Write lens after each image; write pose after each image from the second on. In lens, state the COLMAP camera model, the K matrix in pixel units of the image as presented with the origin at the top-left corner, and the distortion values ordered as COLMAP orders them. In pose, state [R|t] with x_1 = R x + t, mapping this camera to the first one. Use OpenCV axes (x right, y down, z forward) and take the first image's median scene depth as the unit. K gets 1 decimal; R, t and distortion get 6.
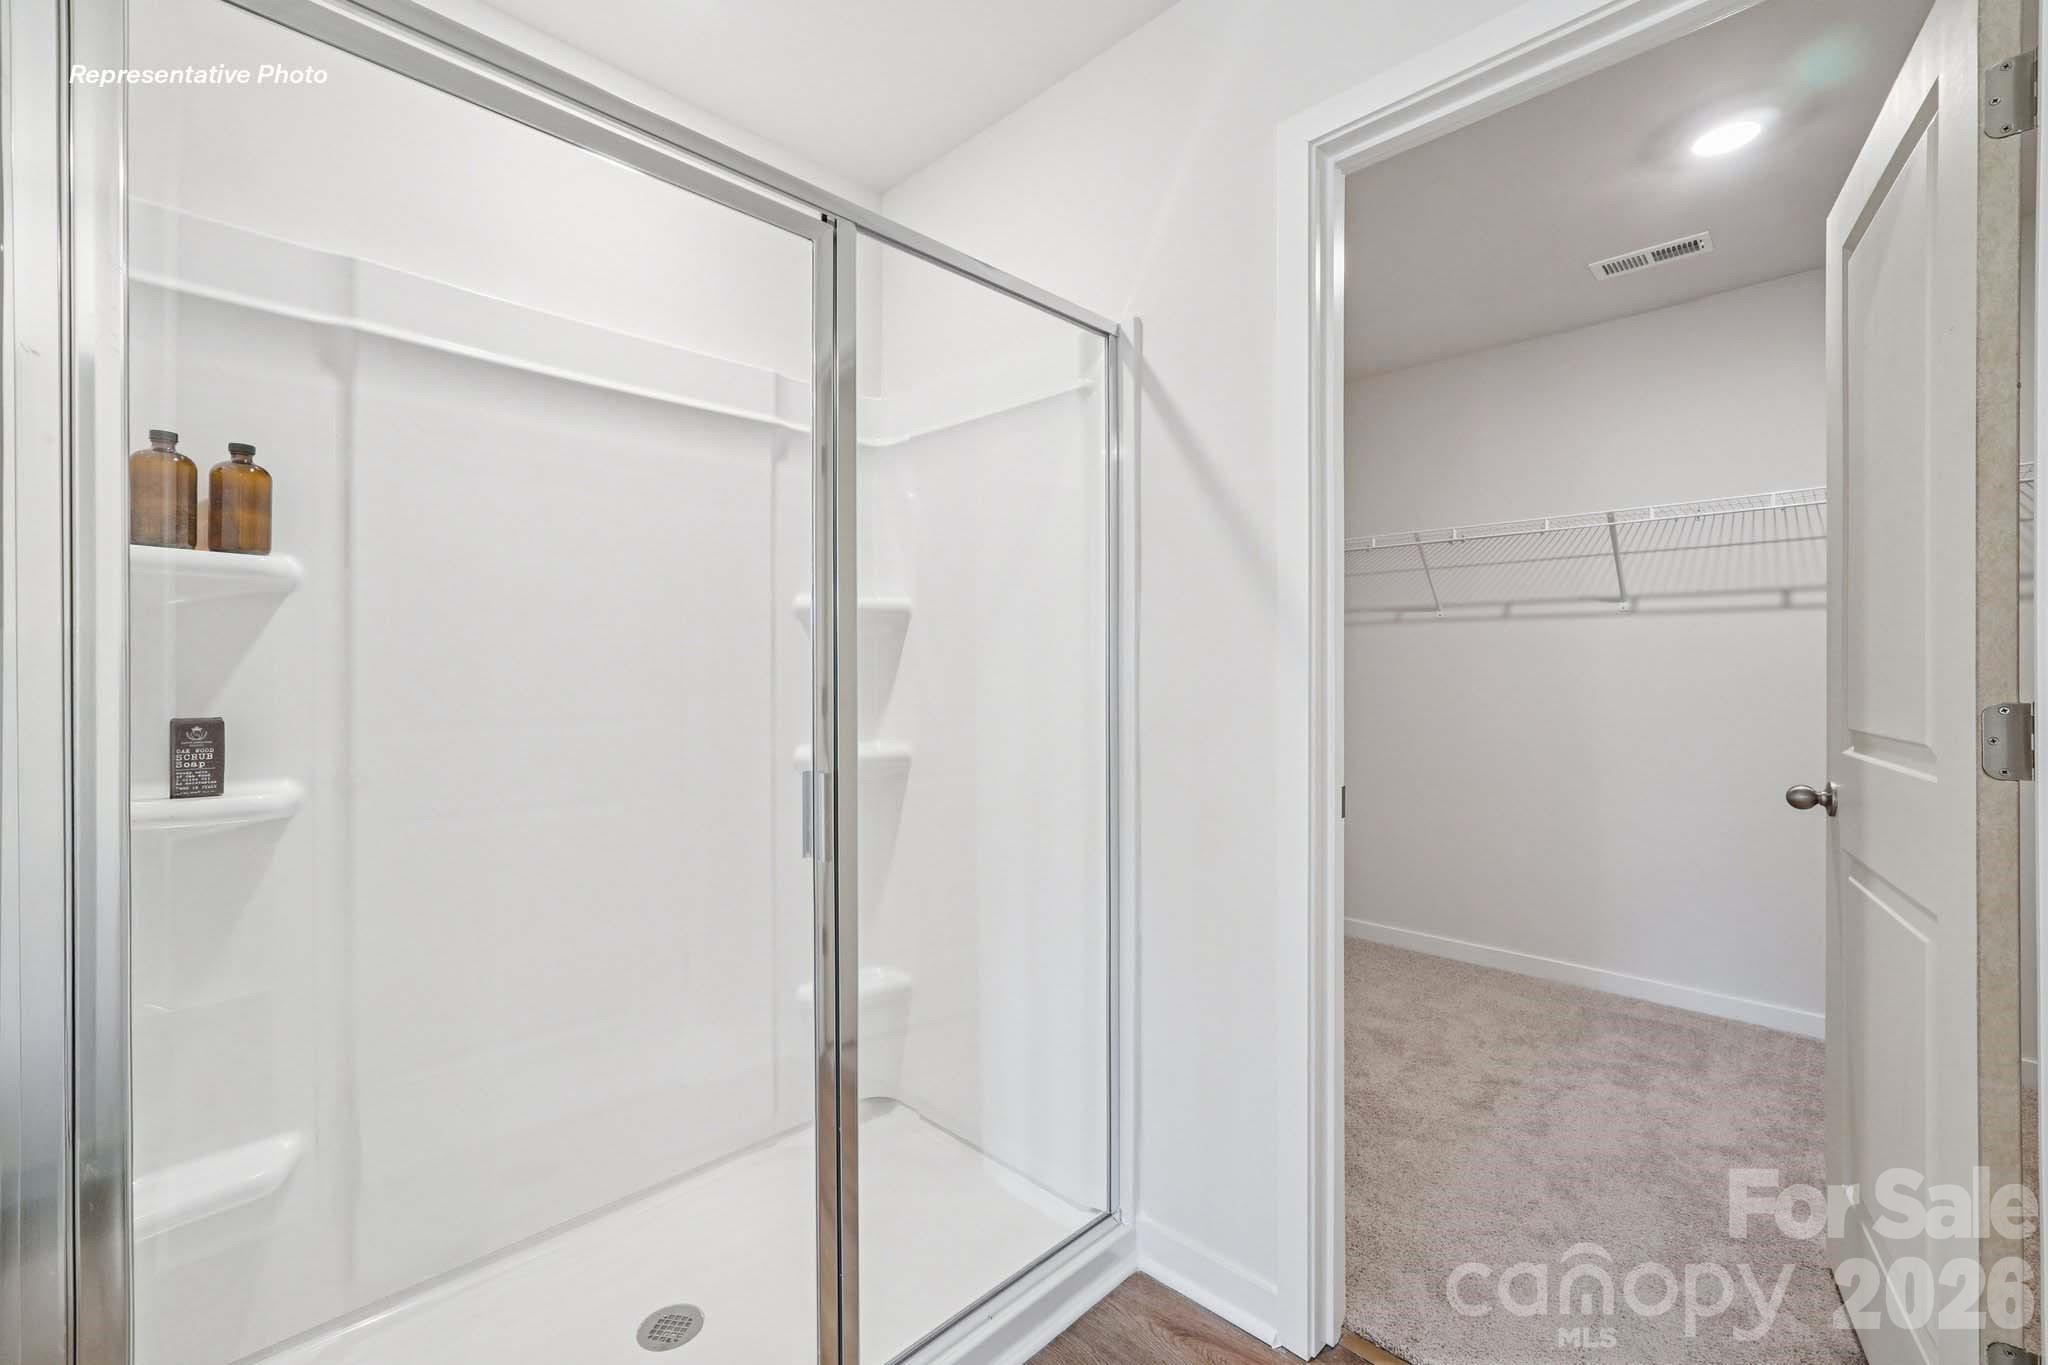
lens RADIAL K [[857.8, 0, 1035.6], [0, 857.8, 672.1], [0, 0, 1]] dist [0.001961, 0.000369]
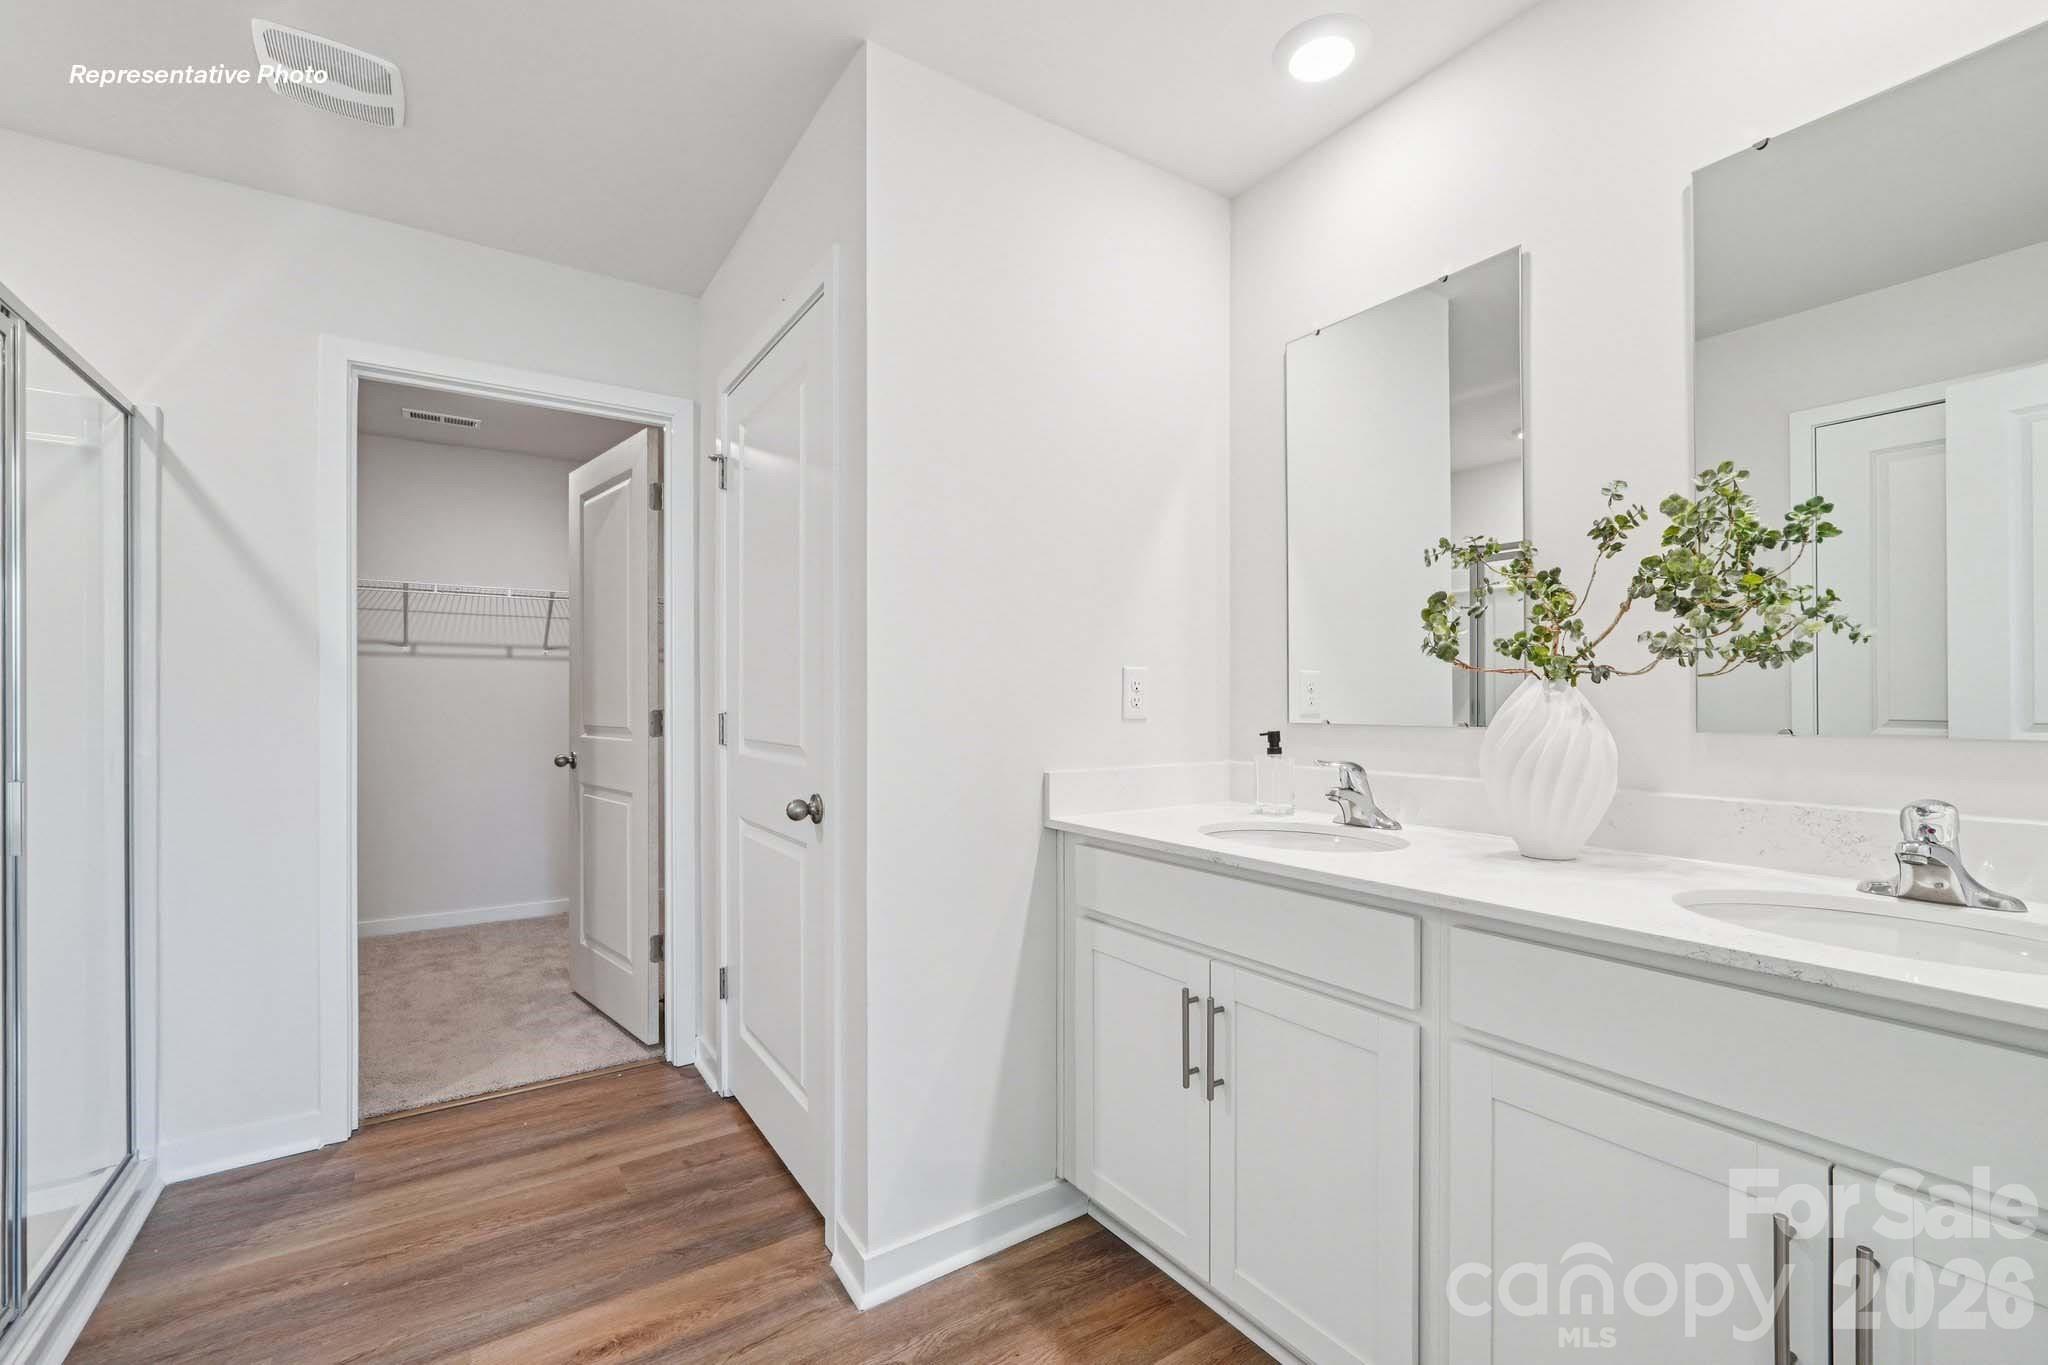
lens RADIAL K [[857.8, 0, 1043.5], [0, 857.8, 691.9], [0, 0, 1]] dist [0.001961, 0.000369]
pose [[0.185591, 0.003847, 0.982620, -0.482938], [0.001657, 0.999990, -0.004228, -0.001352], [-0.982626, 0.002413, 0.185582, -0.261250]]
